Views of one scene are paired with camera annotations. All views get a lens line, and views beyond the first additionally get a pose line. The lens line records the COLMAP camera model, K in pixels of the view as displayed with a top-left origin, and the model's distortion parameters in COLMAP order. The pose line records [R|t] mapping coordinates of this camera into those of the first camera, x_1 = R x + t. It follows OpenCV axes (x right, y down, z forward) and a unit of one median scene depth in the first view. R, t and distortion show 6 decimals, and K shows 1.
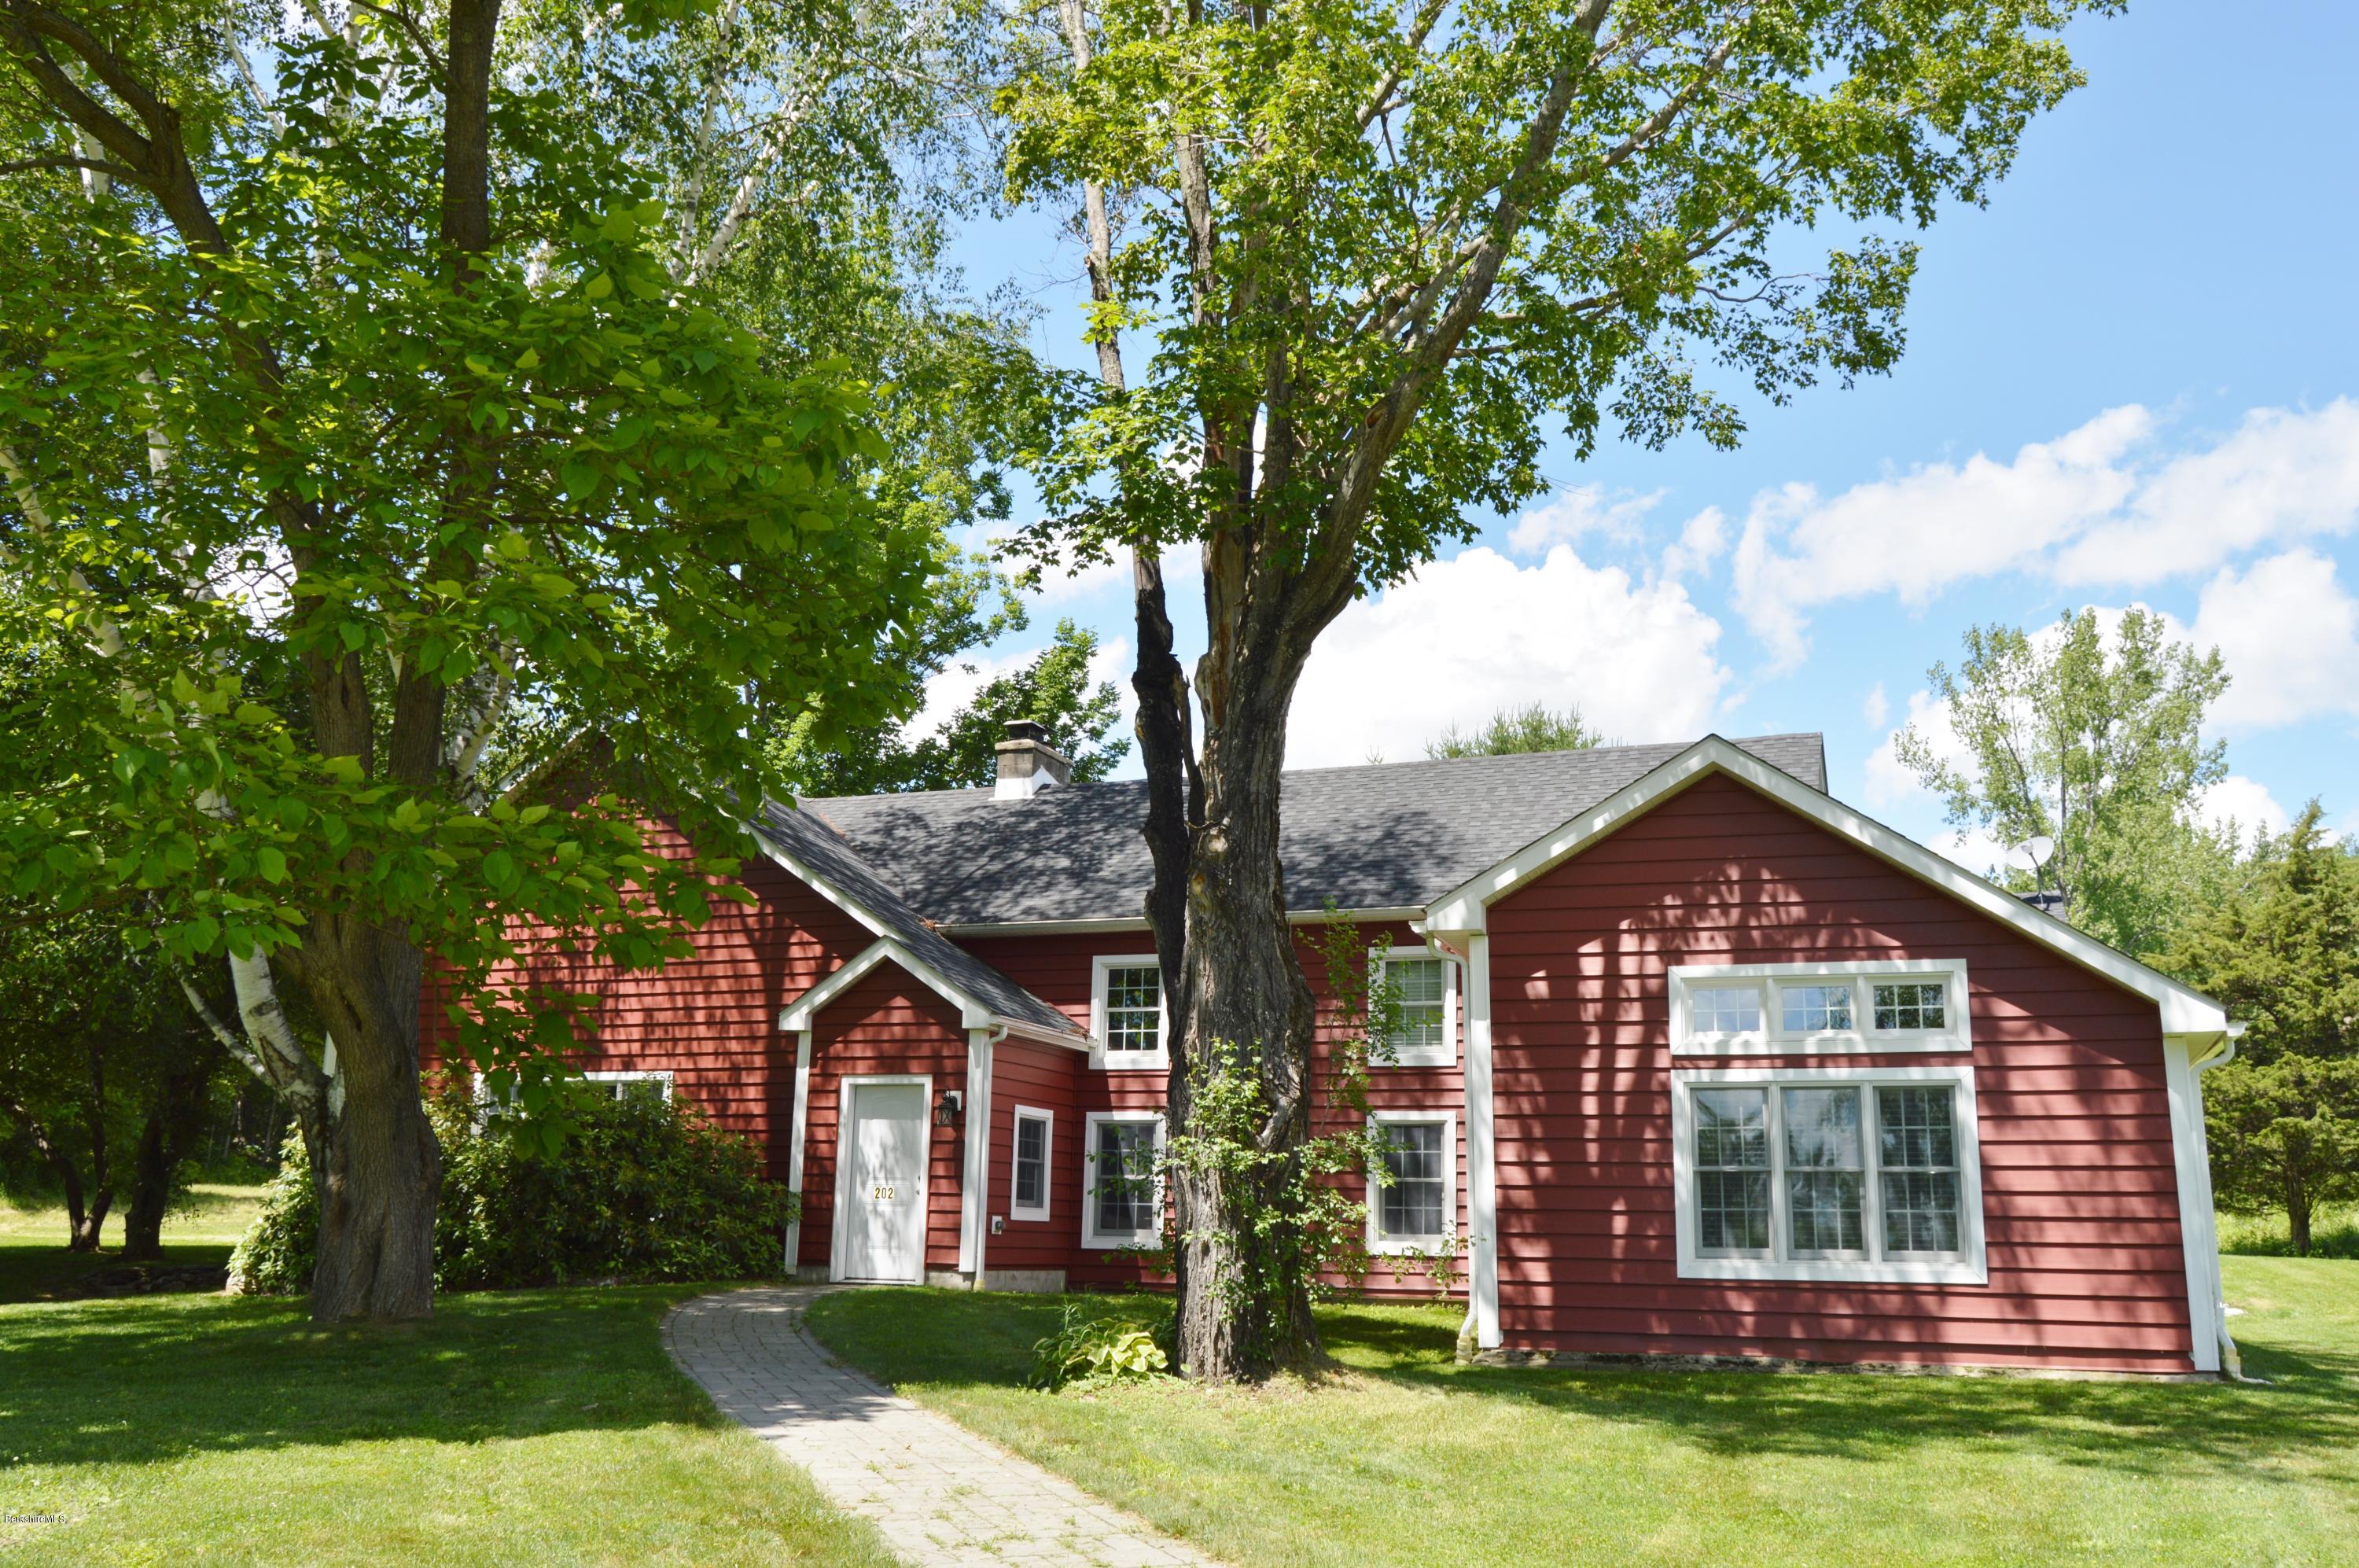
lens RADIAL K [[2051.6, 0, 1166.4], [0, 2051.6, 777.0], [0, 0, 1]] dist [-0.022528, 0.006565]
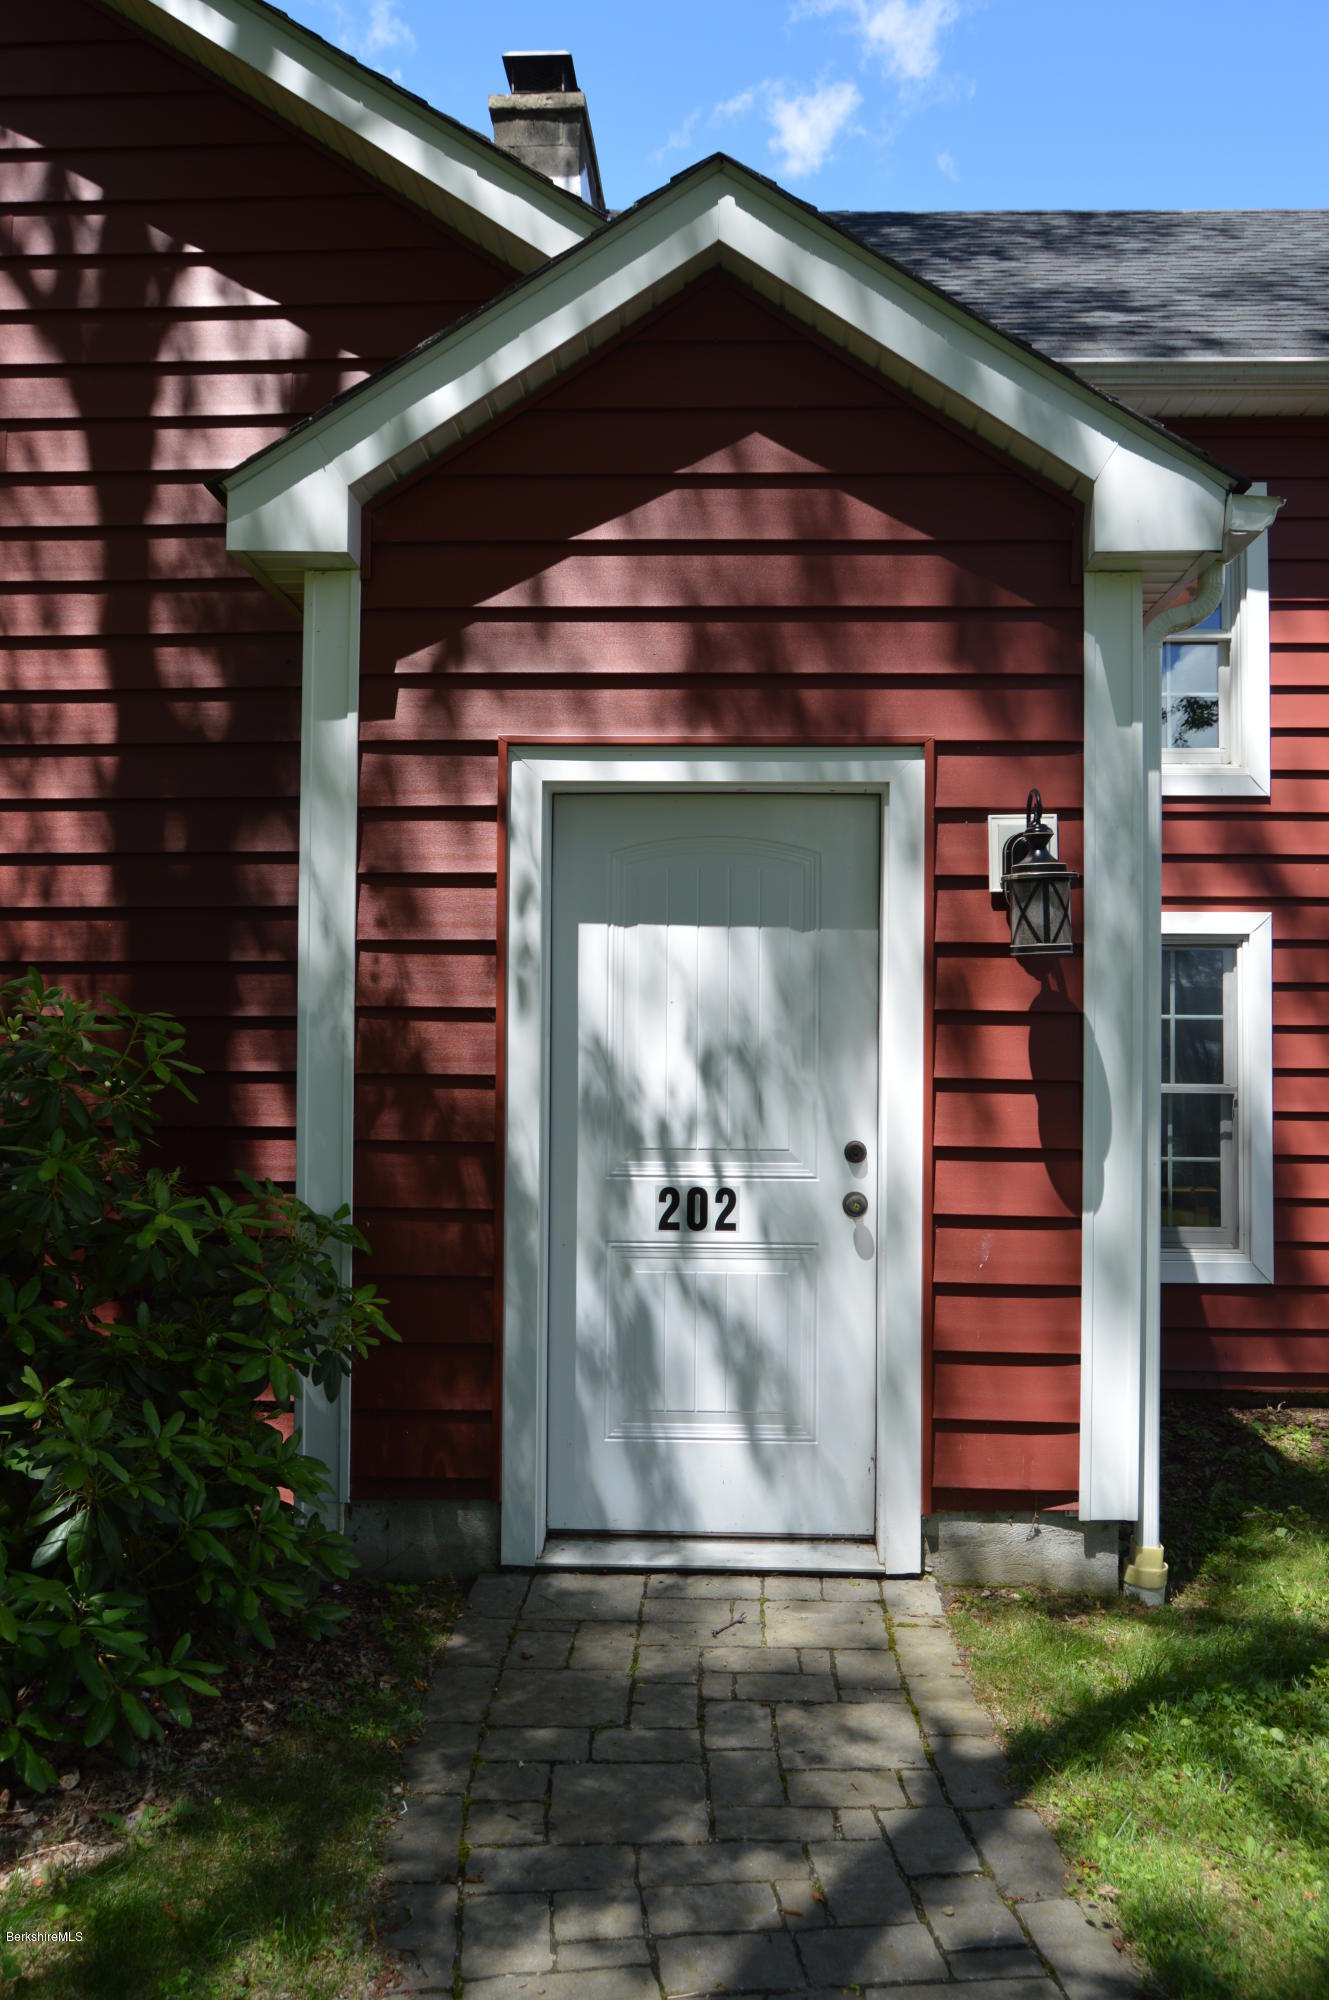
lens RADIAL K [[1552.1, 0, 659.5], [0, 1552.1, 1026.3], [0, 0, 1]] dist [-0.015203, 0.008961]
pose [[0.949878, -0.011273, 0.312417, -0.290865], [-0.058486, 0.975297, 0.213014, 0.199225], [-0.307100, -0.220609, 0.925754, 1.179442]]
